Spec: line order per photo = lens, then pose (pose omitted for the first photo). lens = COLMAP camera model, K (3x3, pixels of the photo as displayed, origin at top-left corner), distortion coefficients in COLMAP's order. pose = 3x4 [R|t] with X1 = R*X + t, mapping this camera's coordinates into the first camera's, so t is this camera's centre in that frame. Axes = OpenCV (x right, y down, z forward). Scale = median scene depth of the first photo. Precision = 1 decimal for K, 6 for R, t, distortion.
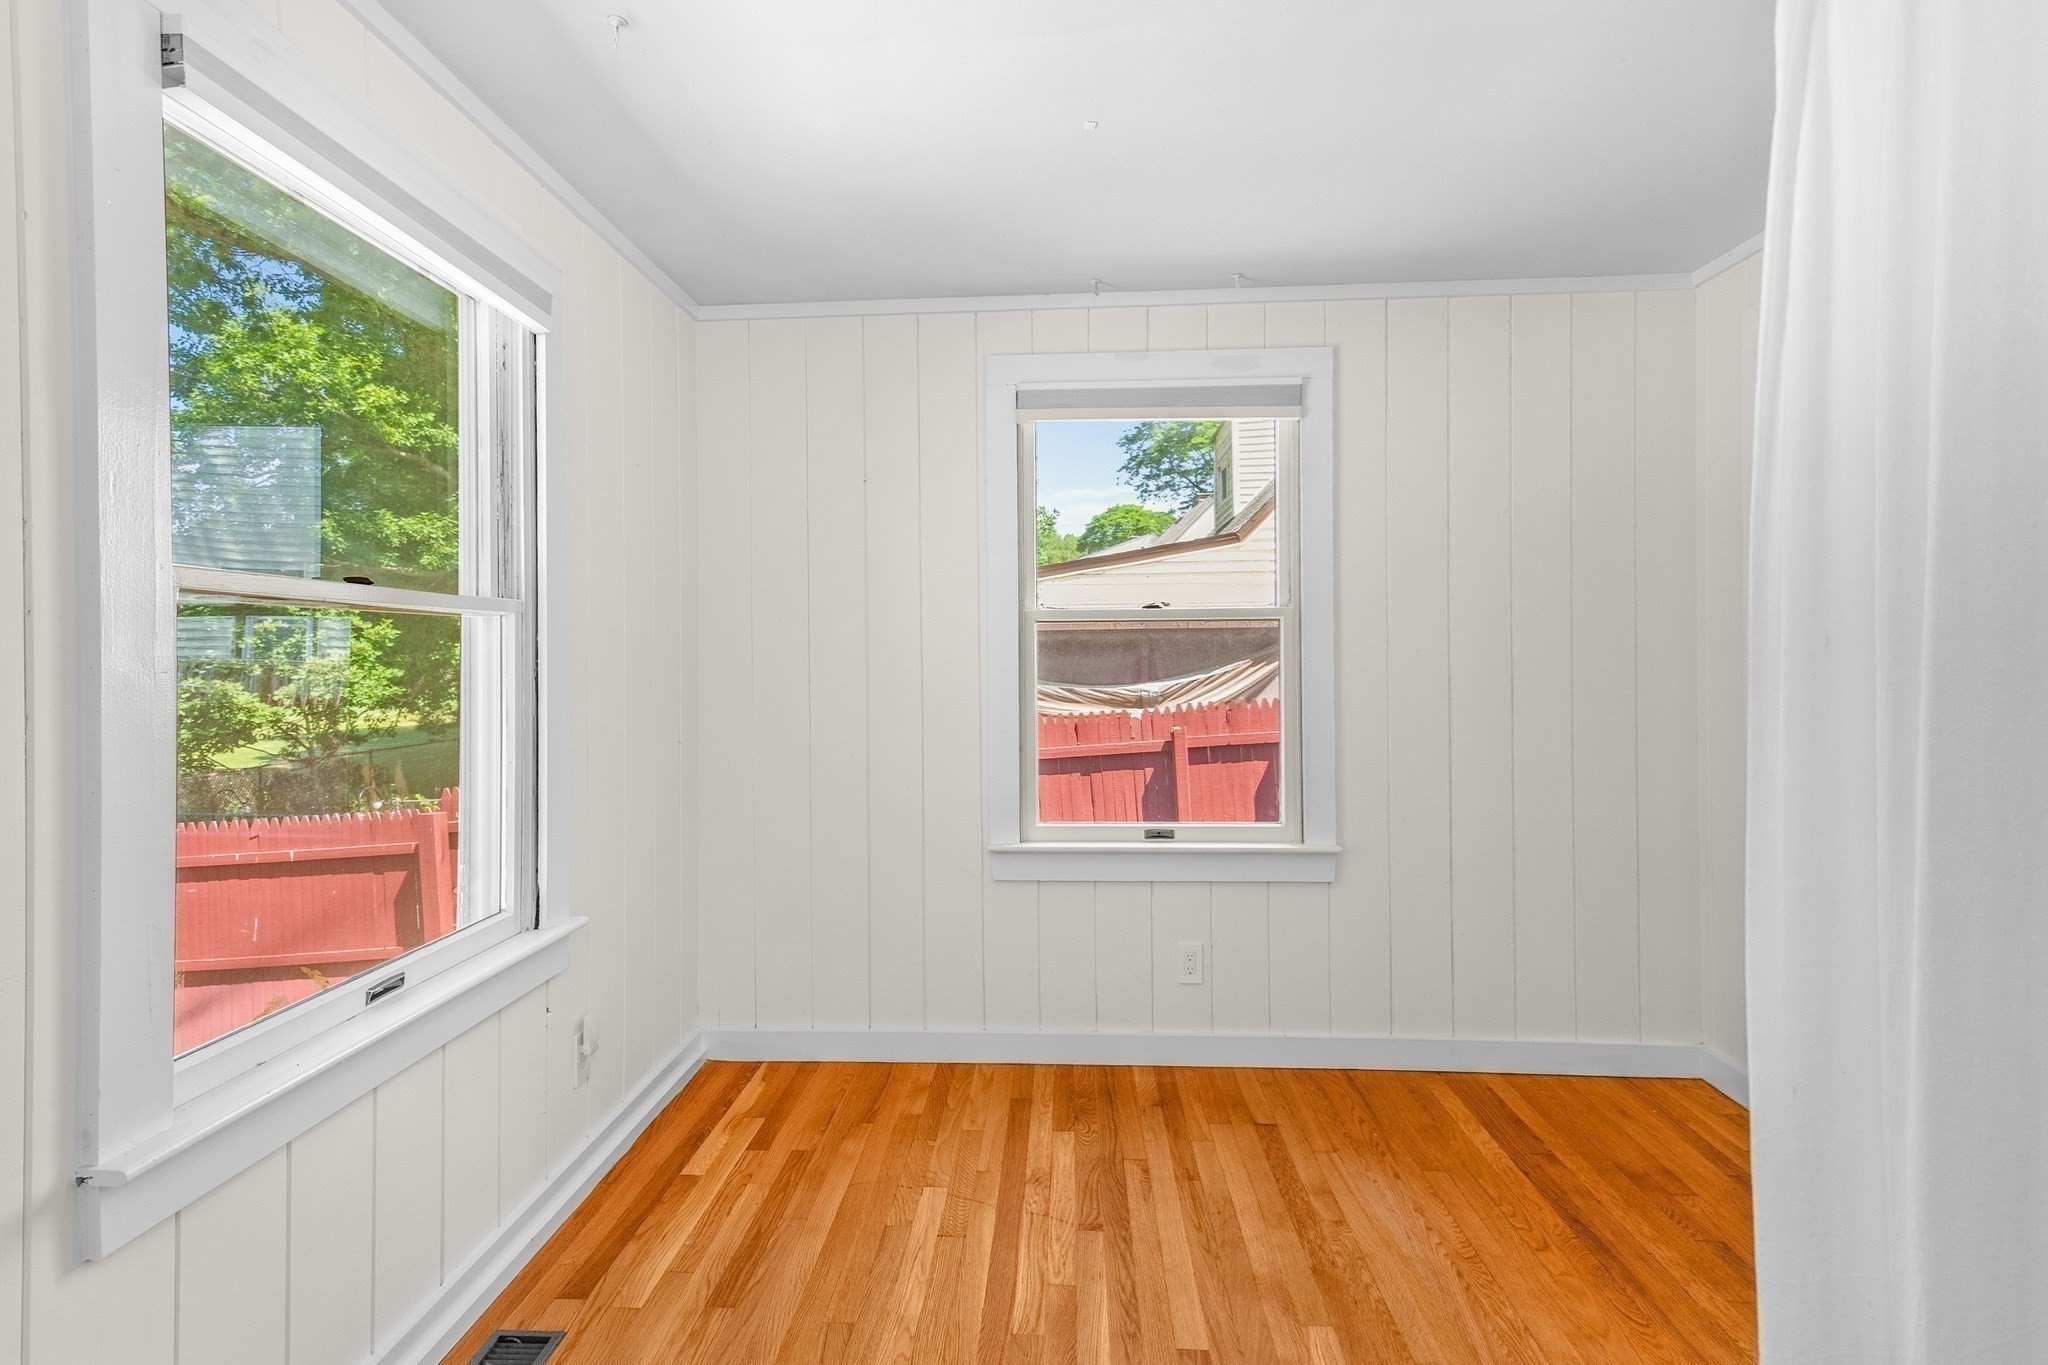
lens RADIAL K [[927.7, 0, 1025.3], [0, 927.7, 664.3], [0, 0, 1]] dist [0.016751, 0.002705]
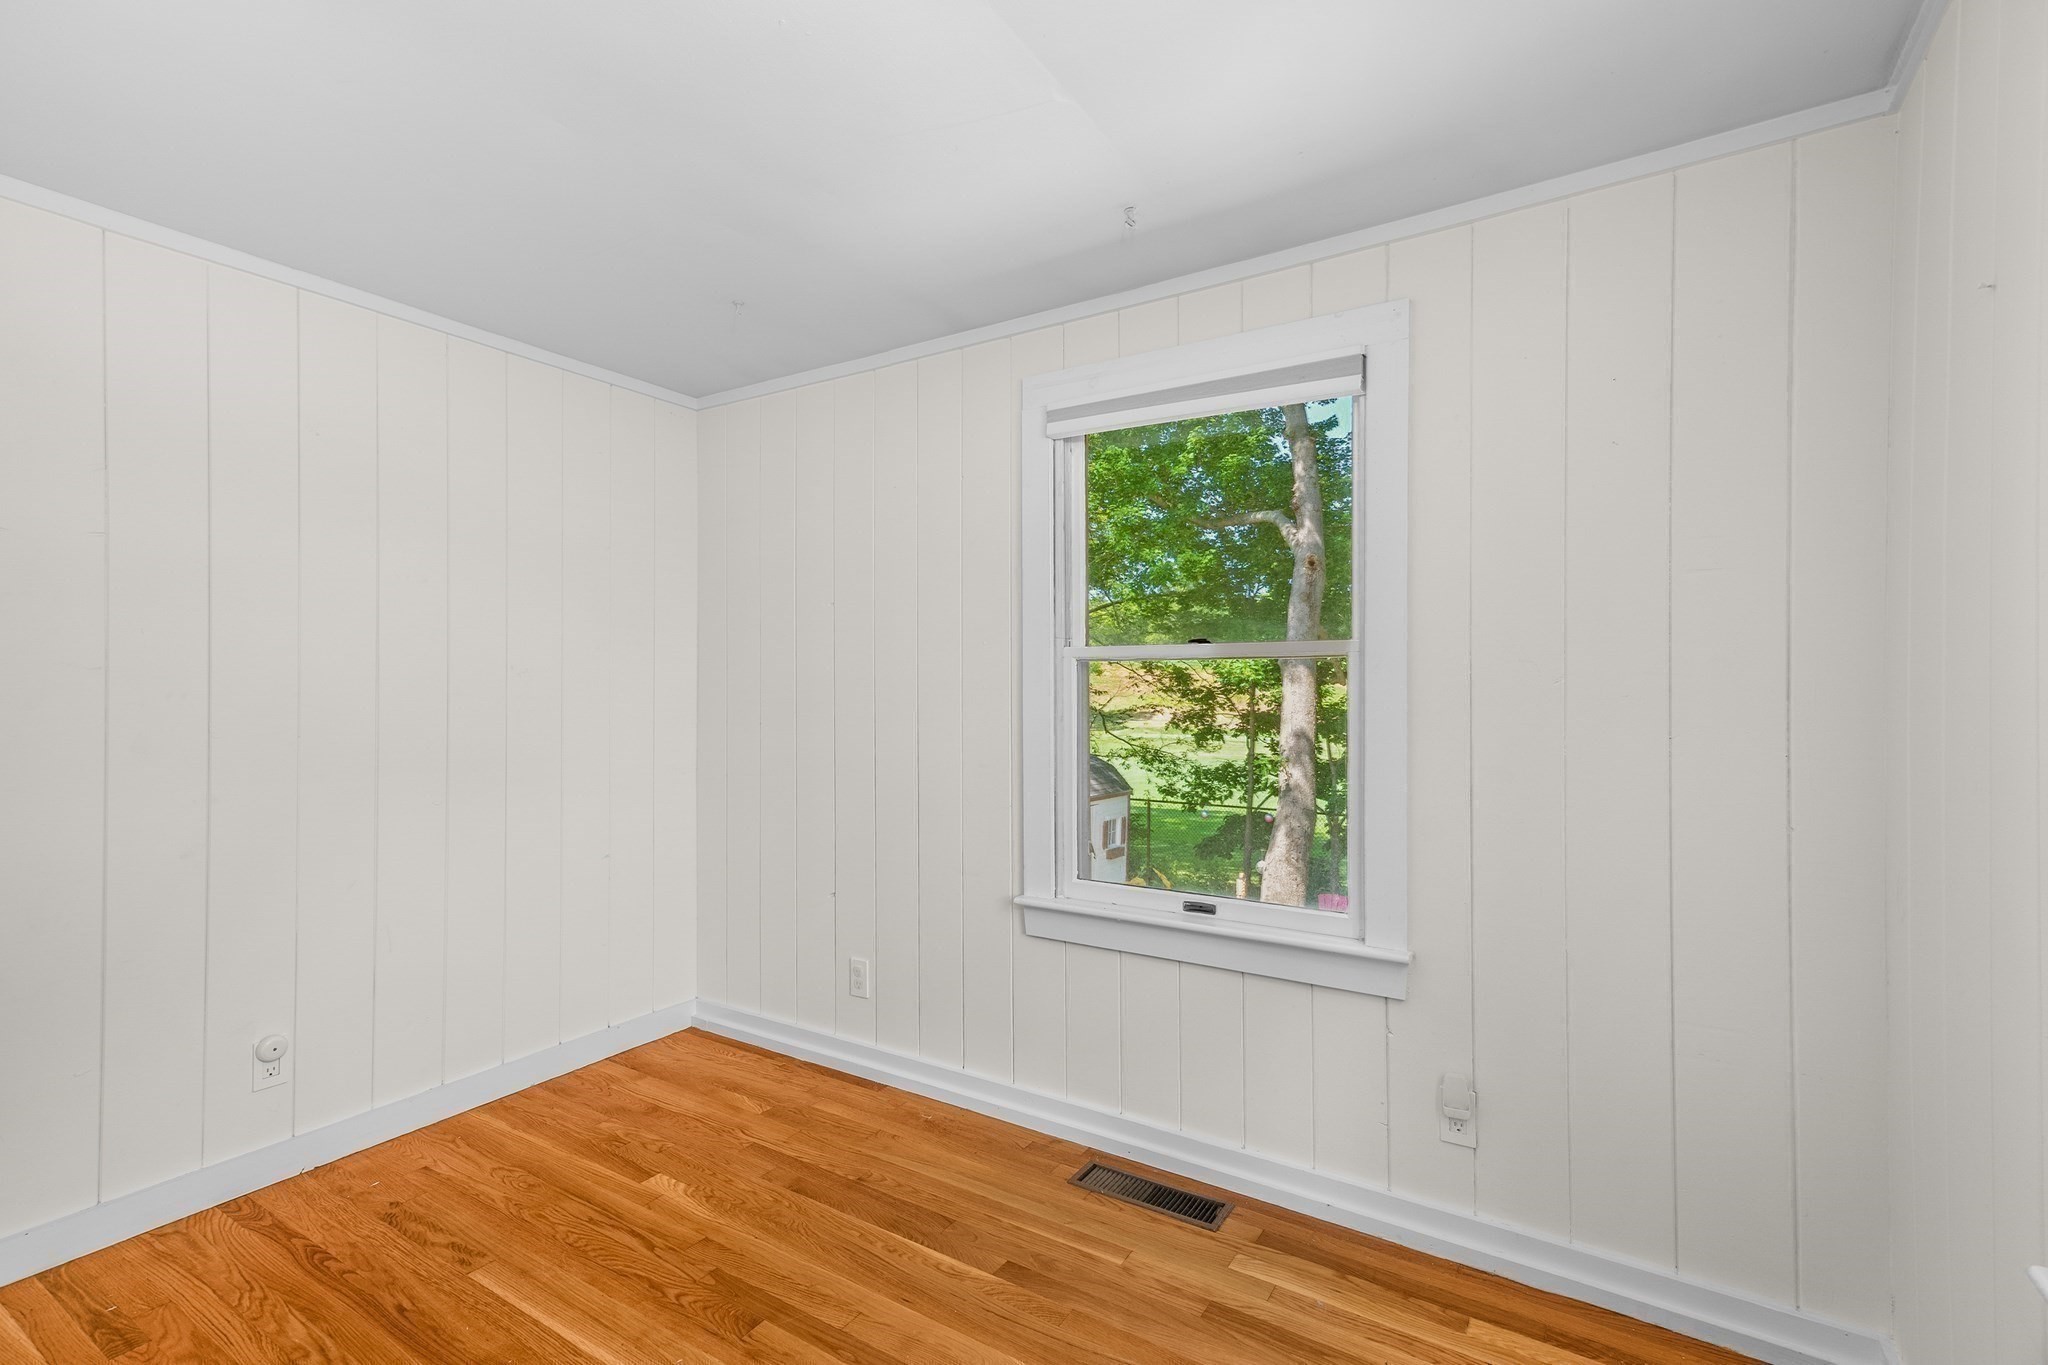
lens RADIAL K [[927.7, 0, 1016.4], [0, 927.7, 687.3], [0, 0, 1]] dist [0.016751, 0.002705]
pose [[-0.502505, 0.007223, -0.864544, 0.623258], [-0.002039, 0.999952, 0.009539, -0.021230], [0.864572, 0.006556, -0.502466, 1.216244]]
